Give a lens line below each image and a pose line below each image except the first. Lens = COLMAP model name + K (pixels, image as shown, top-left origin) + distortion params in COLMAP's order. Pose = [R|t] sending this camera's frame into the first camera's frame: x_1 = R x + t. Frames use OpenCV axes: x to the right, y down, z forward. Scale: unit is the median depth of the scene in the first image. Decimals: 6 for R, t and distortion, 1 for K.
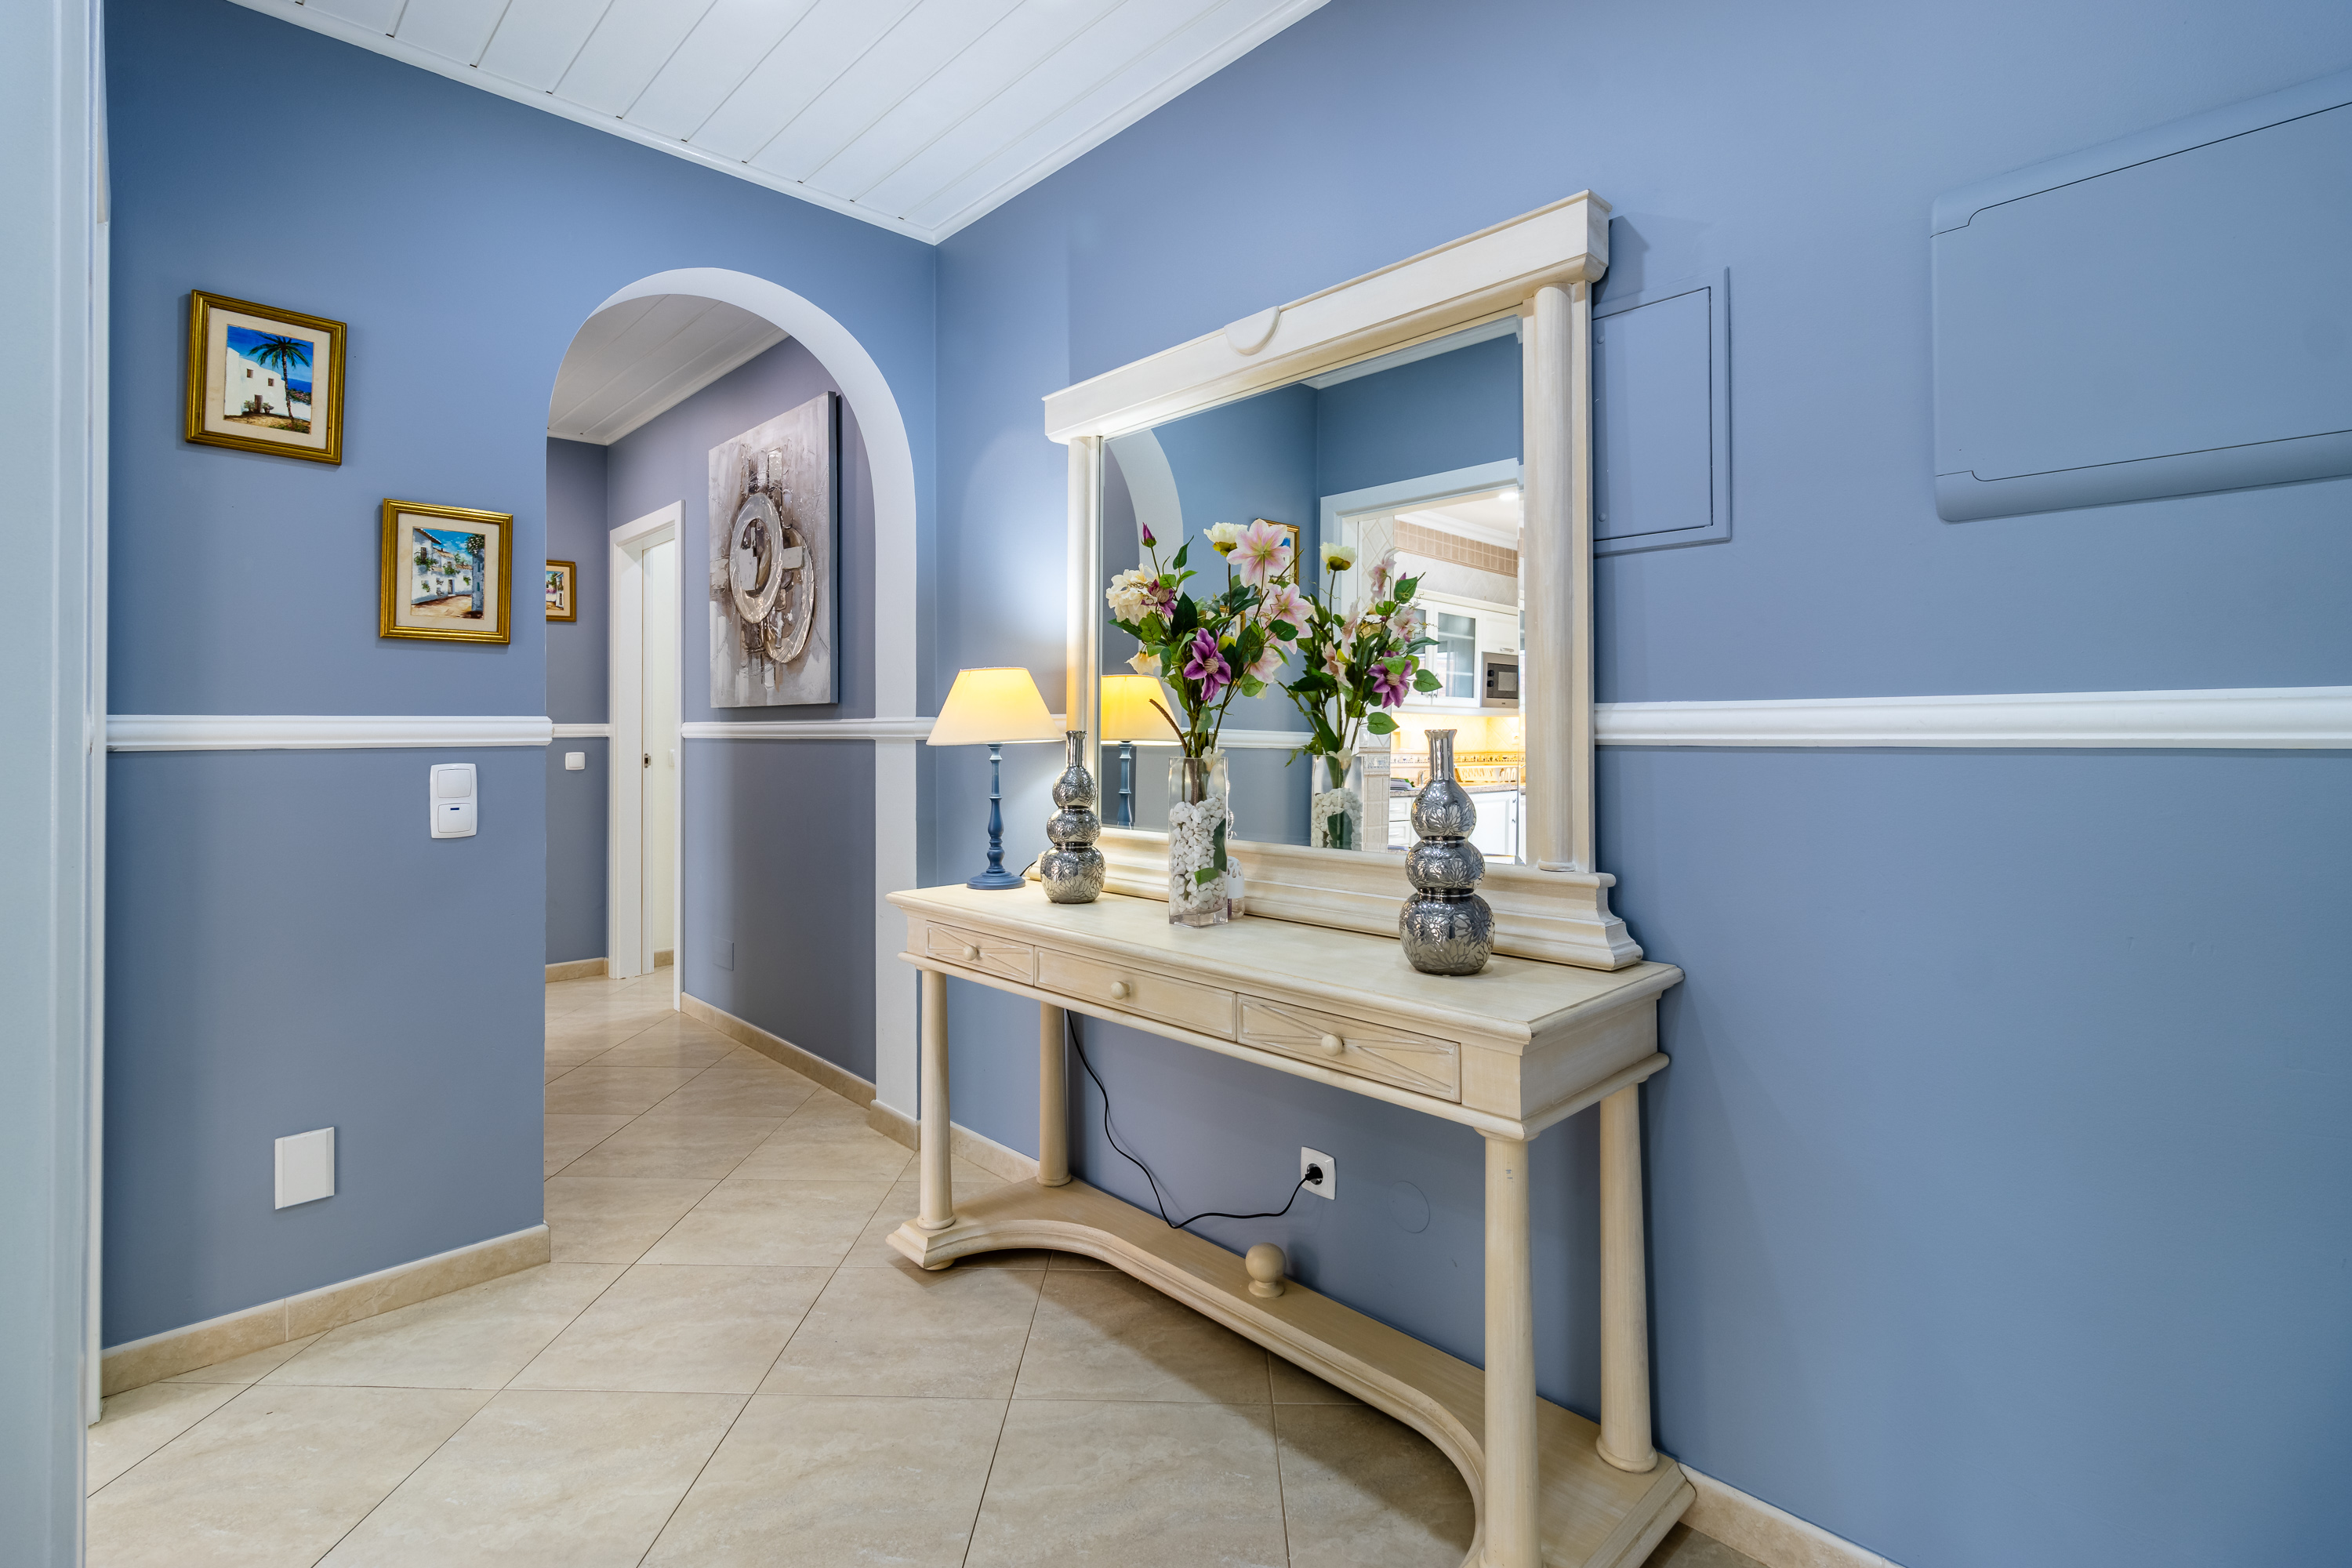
lens RADIAL K [[1086.3, 0, 1170.1], [0, 1086.3, 709.9], [0, 0, 1]] dist [0.000587, -0.000027]
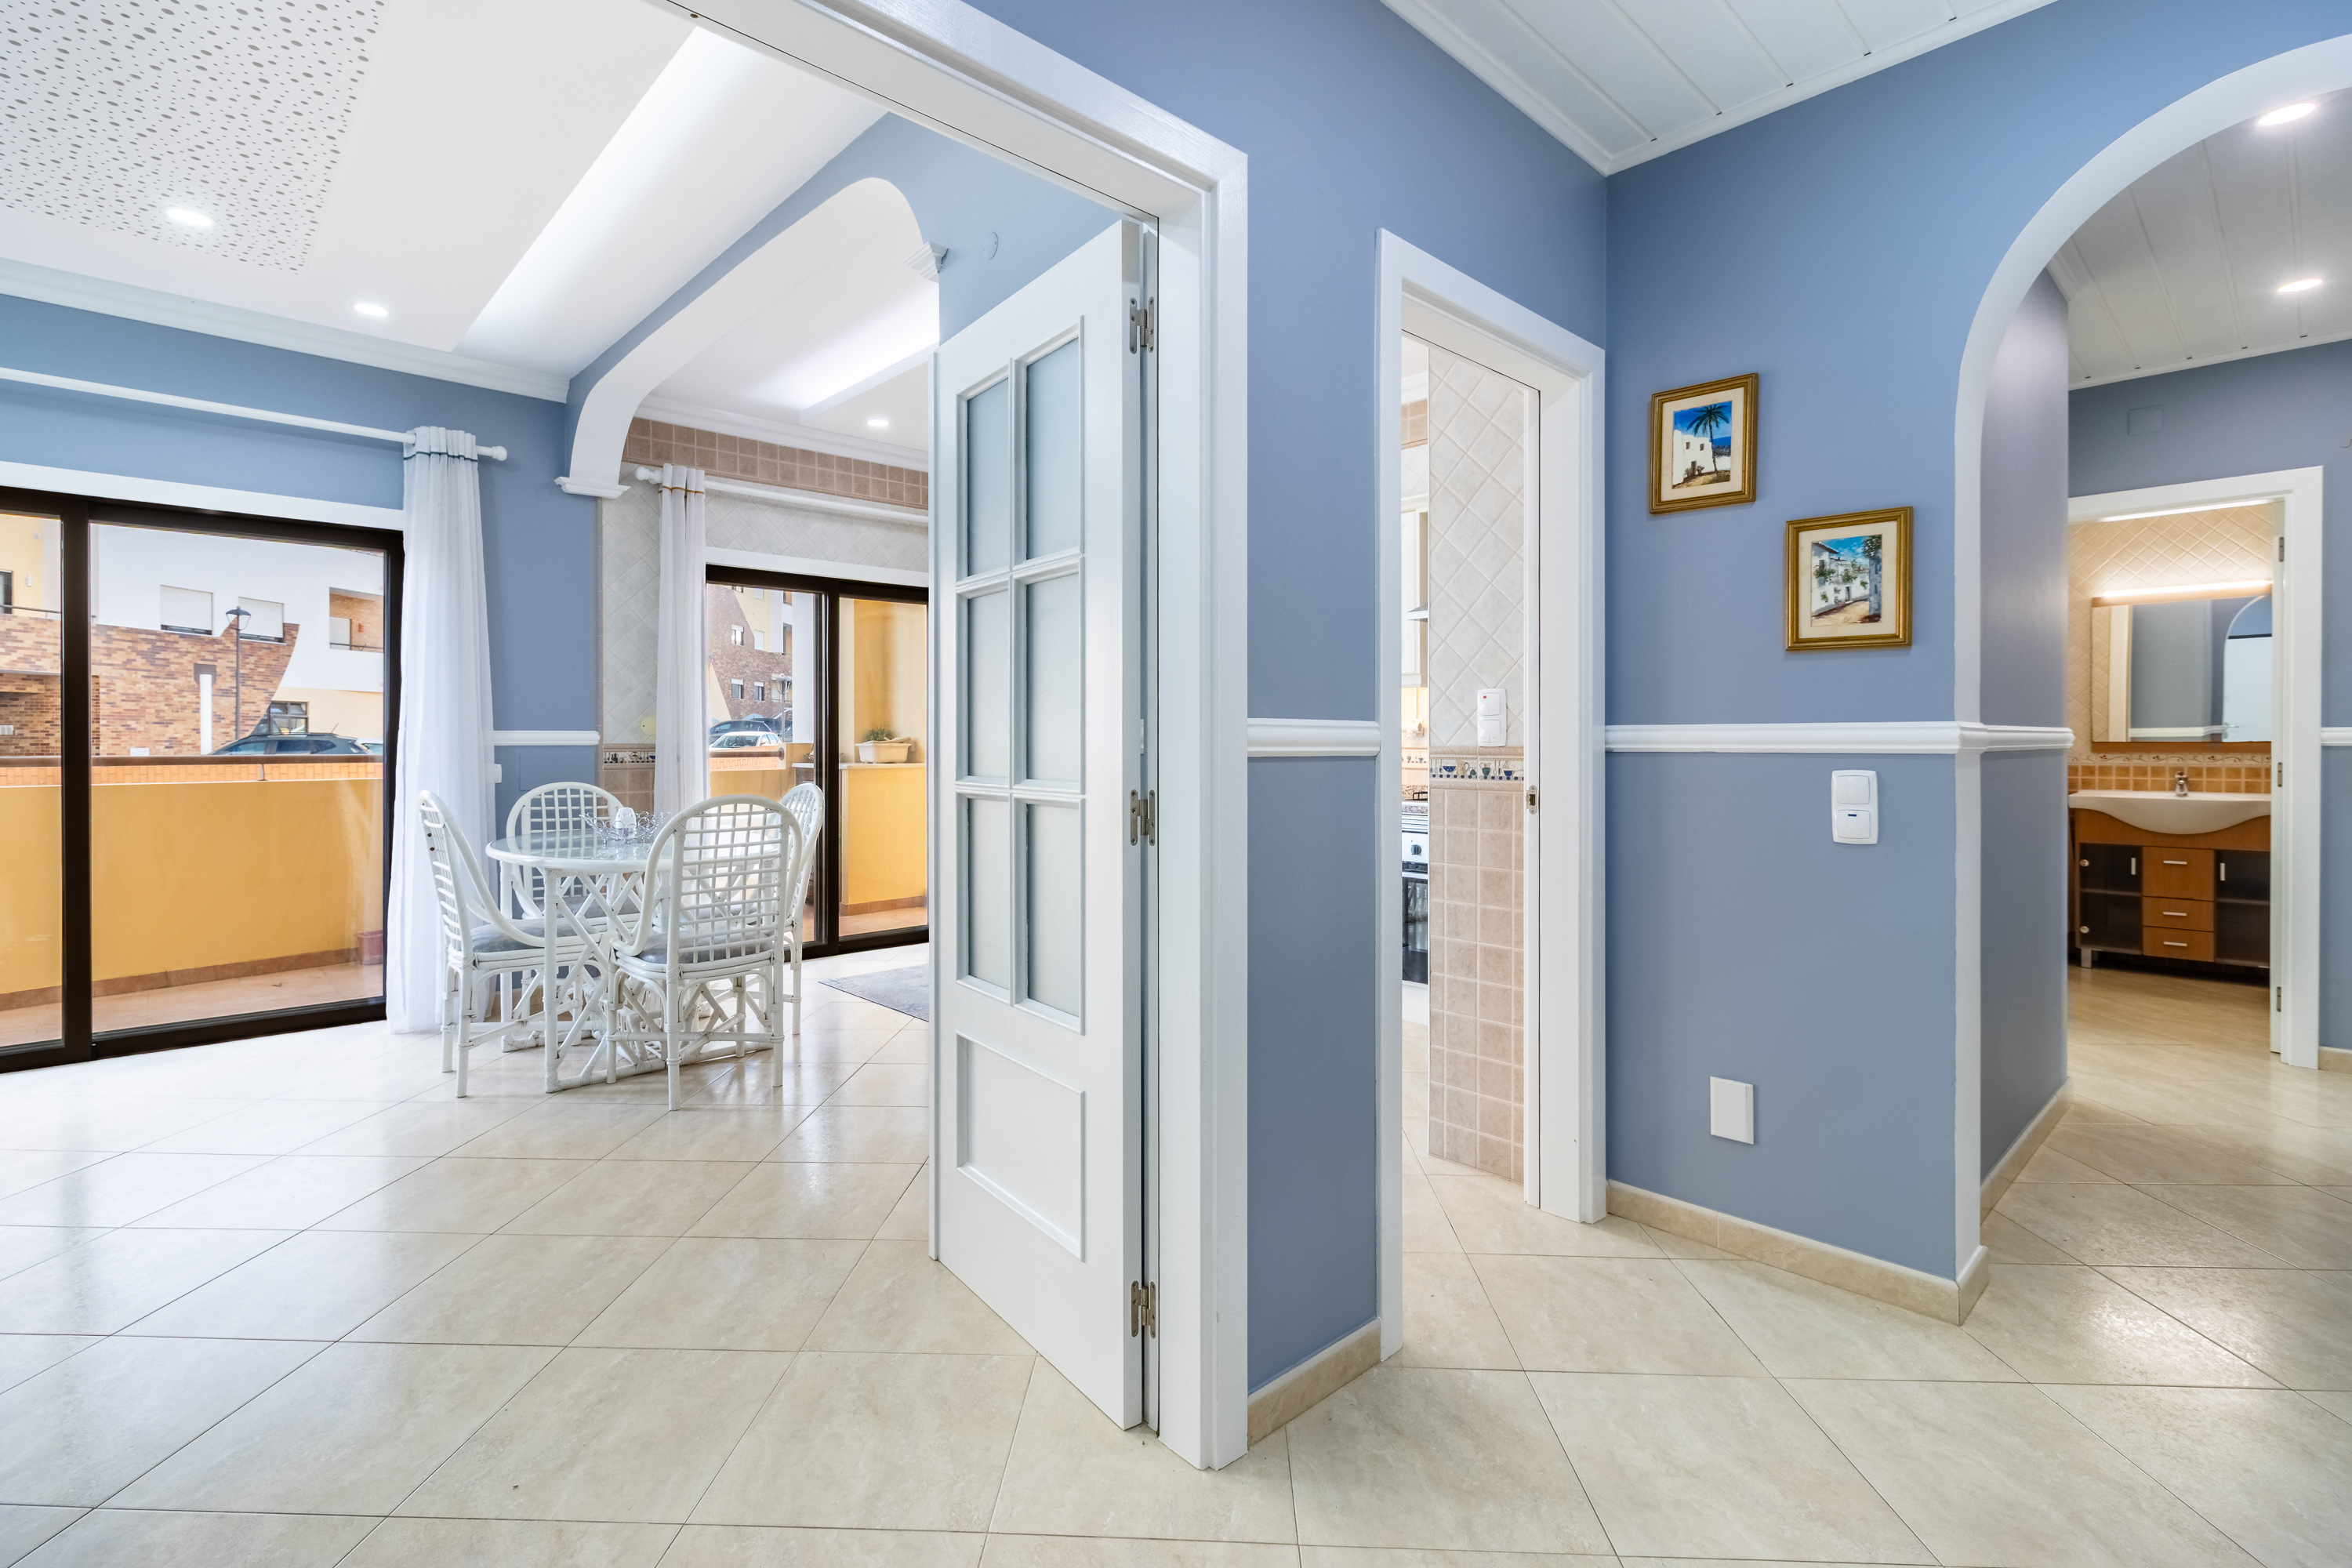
lens RADIAL K [[1085.8, 0, 1166.6], [0, 1085.8, 751.3], [0, 0, 1]] dist [-0.000009, 0.000082]
pose [[-0.004853, 0.010401, -0.999934, 0.354180], [0.014901, 0.999836, 0.010327, 0.012807], [0.999877, -0.014850, -0.005007, 0.382346]]
